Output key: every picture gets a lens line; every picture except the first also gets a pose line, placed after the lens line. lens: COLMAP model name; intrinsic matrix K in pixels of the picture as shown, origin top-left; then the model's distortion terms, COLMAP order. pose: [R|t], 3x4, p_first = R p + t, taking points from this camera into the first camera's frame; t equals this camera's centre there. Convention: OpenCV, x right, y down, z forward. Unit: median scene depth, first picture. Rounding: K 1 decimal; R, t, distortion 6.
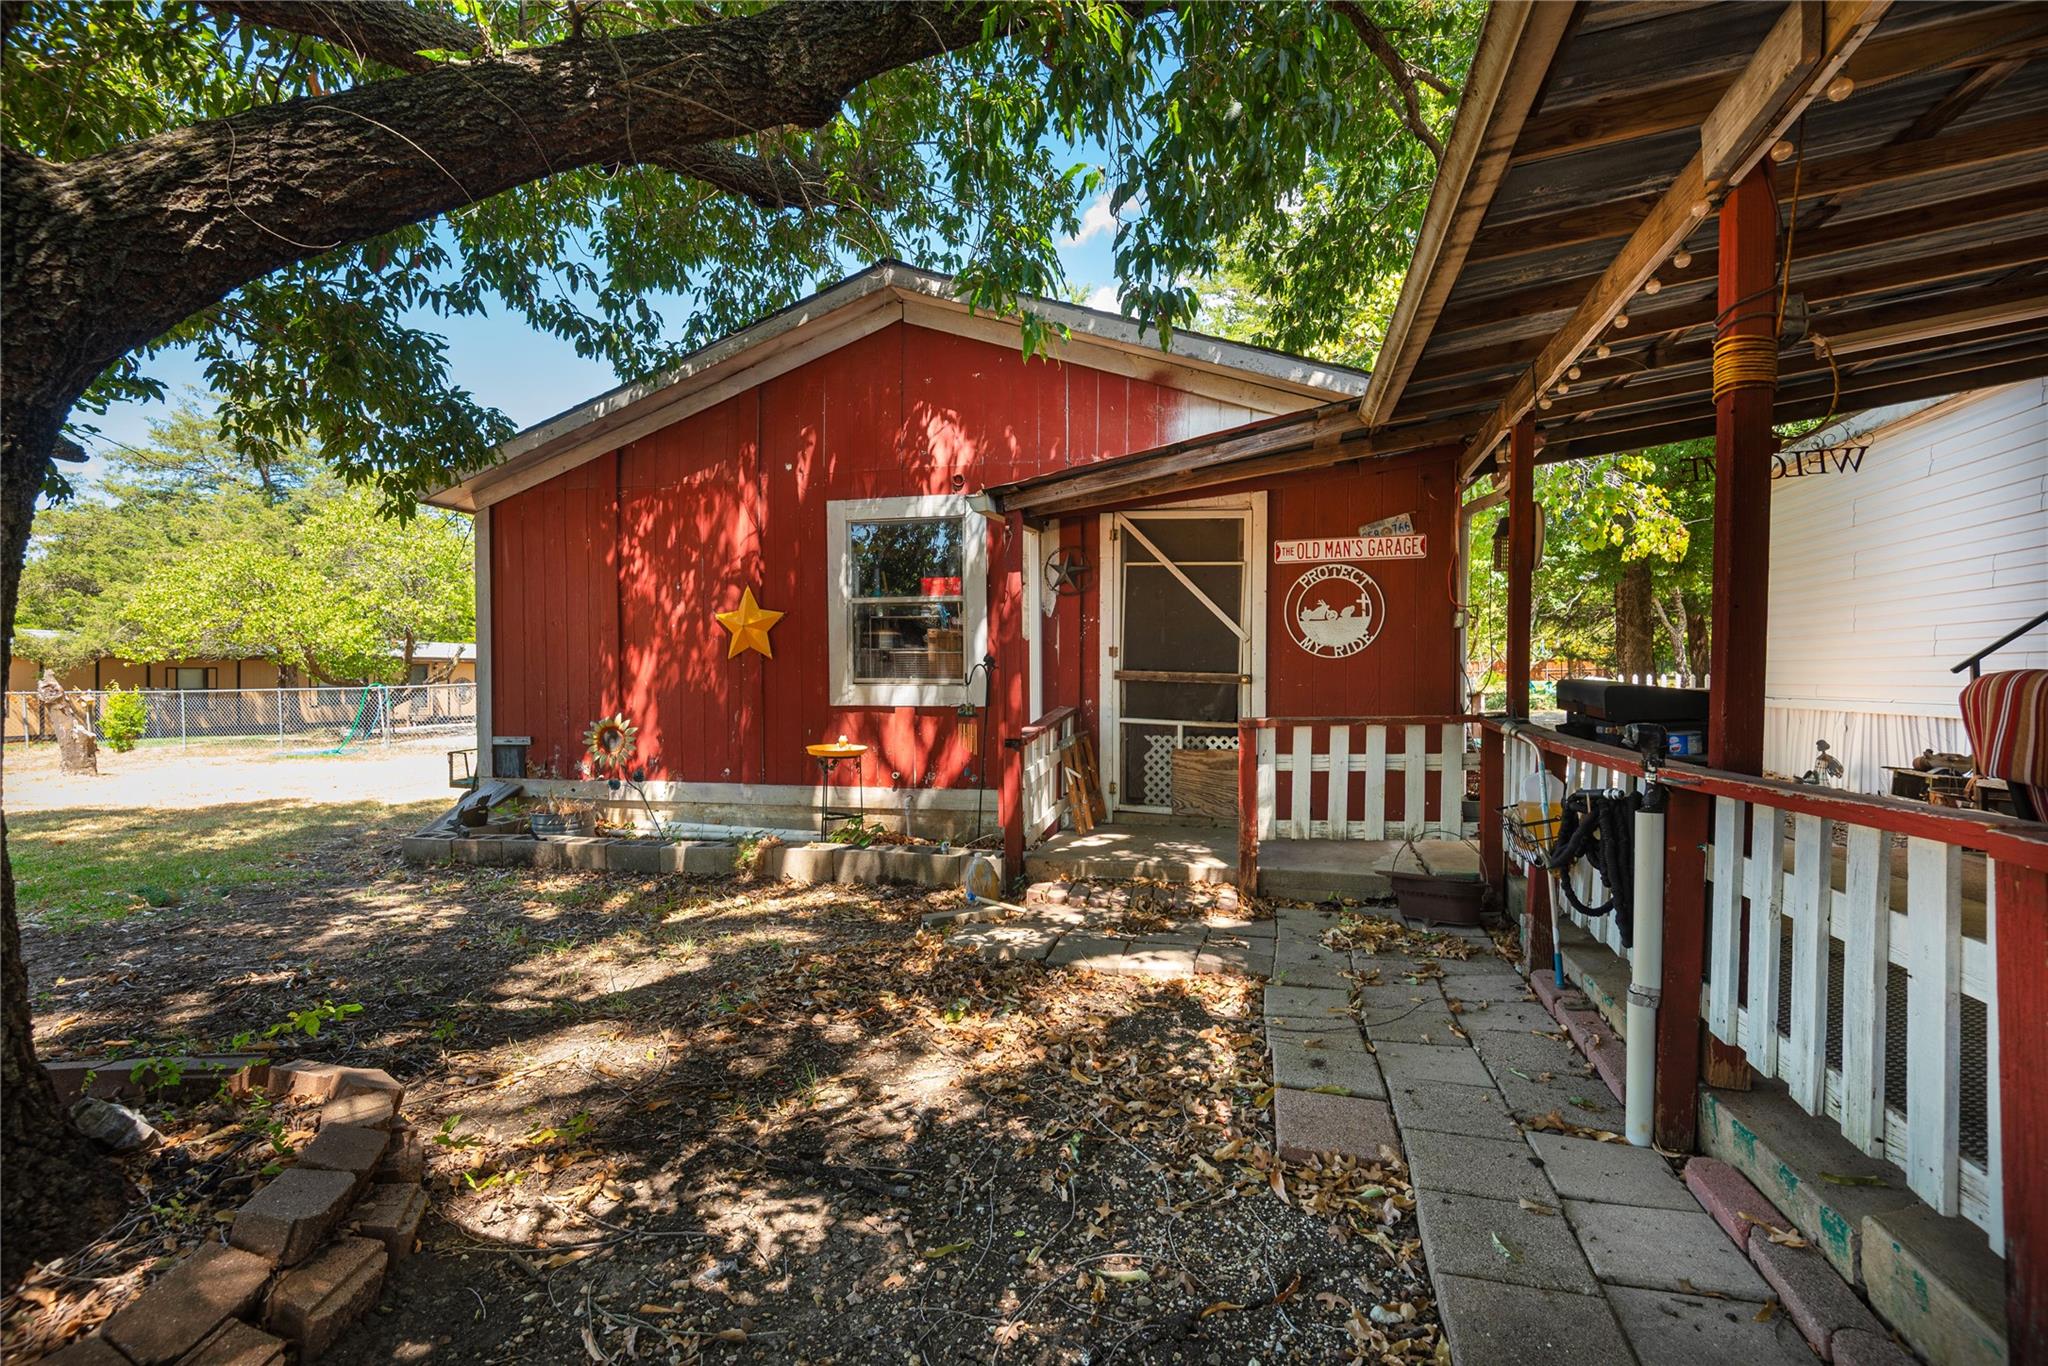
lens RADIAL K [[933.8, 0, 1023.3], [0, 933.8, 679.3], [0, 0, 1]] dist [0.021195, -0.013517]
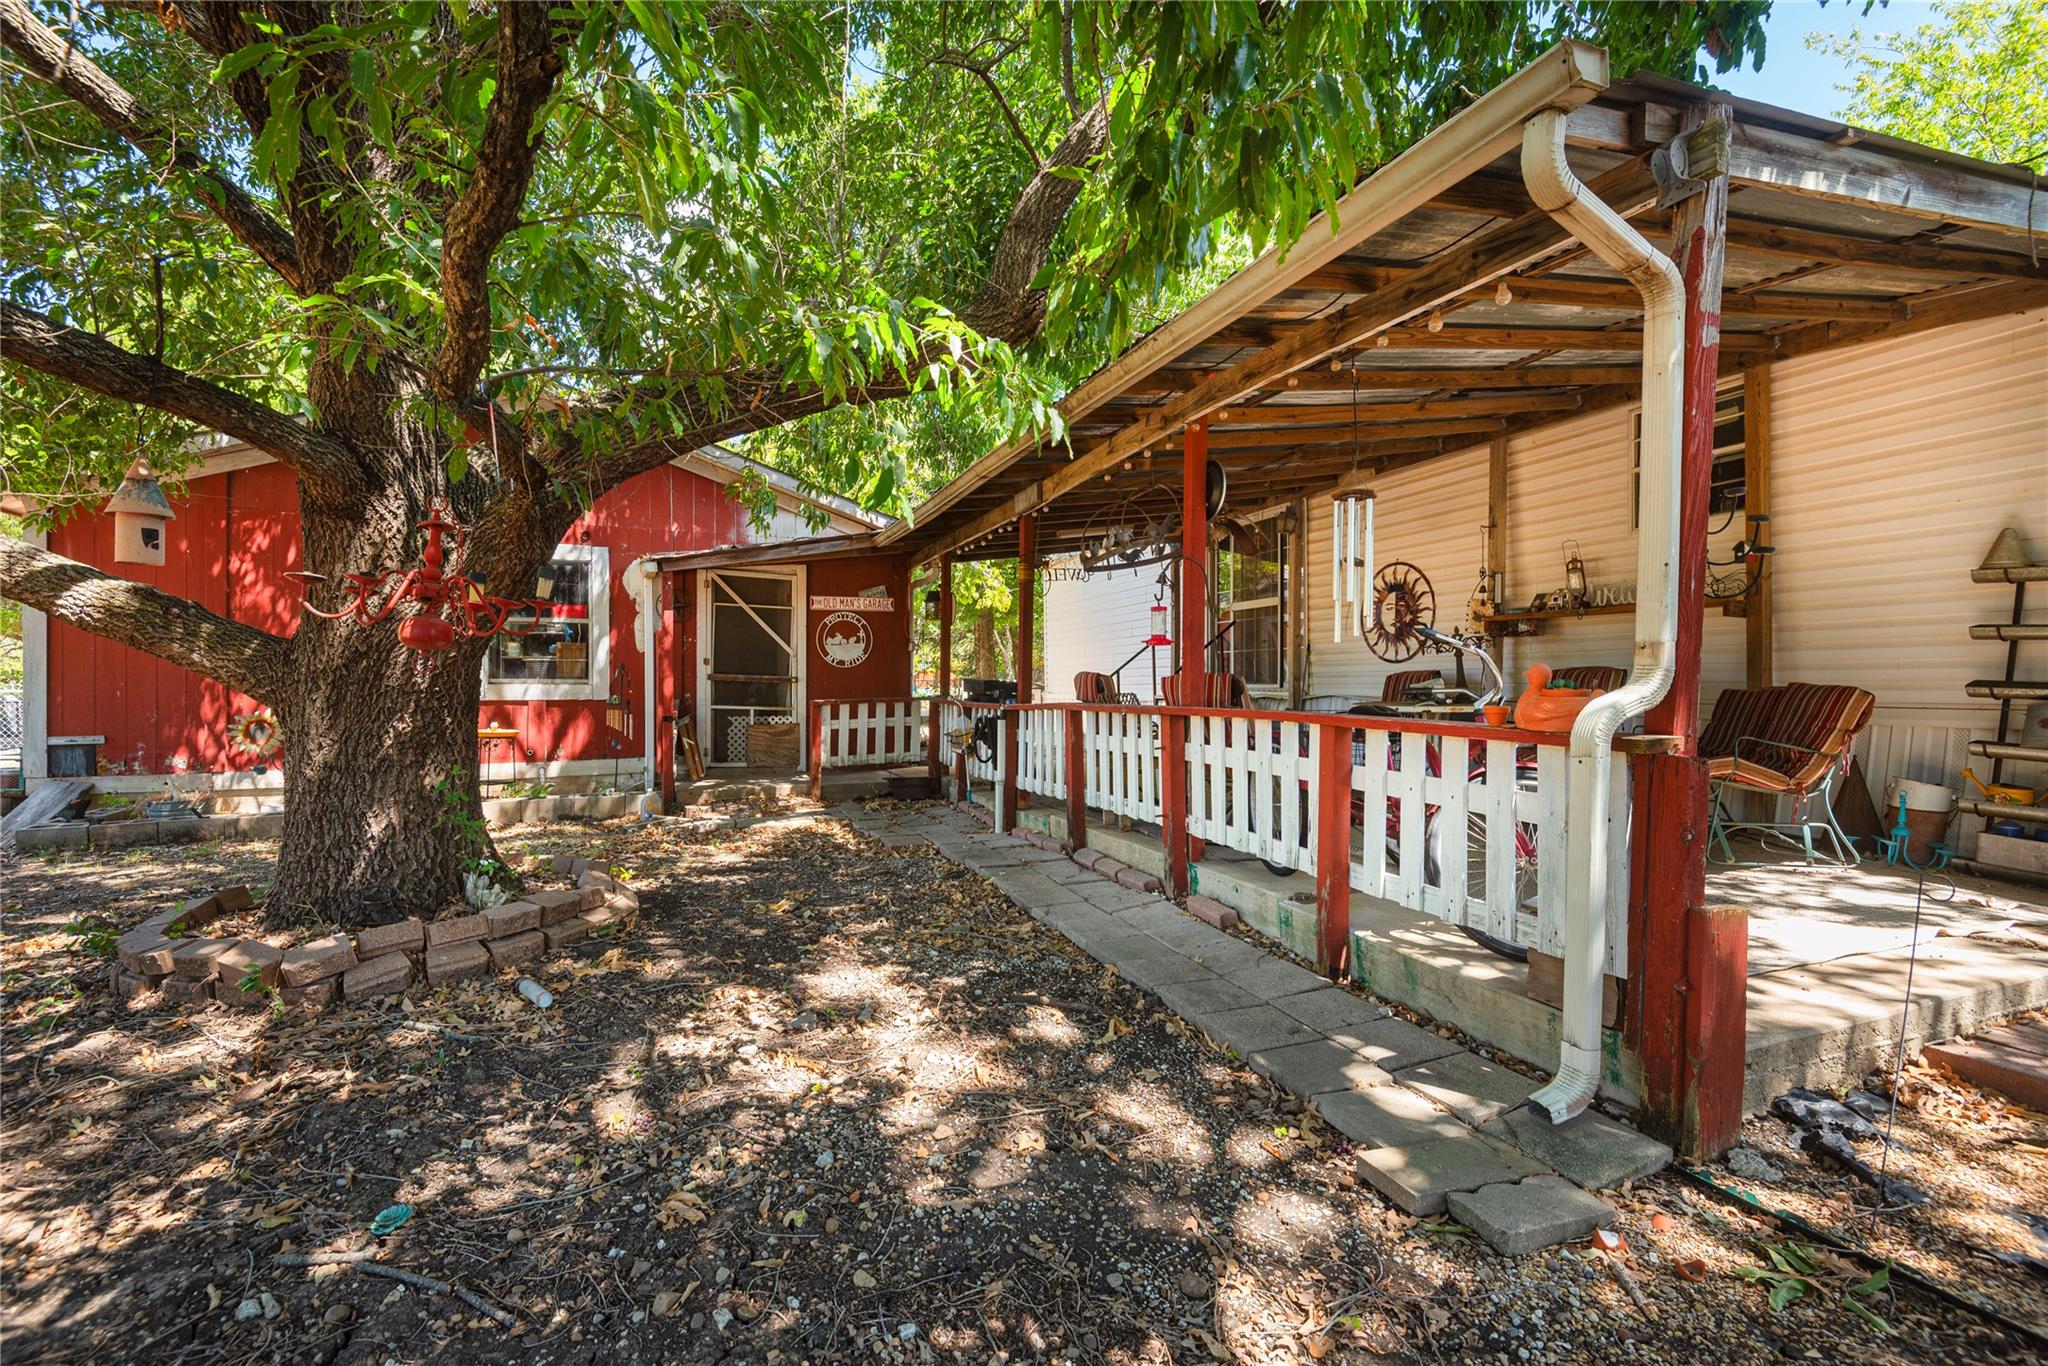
lens RADIAL K [[921.1, 0, 1022.9], [0, 921.1, 680.8], [0, 0, 1]] dist [0.030010, -0.020022]
pose [[0.814496, 0.001423, 0.580168, -0.359478], [0.003529, 0.999966, -0.007408, 0.014646], [-0.580159, 0.008081, 0.814463, -0.523436]]
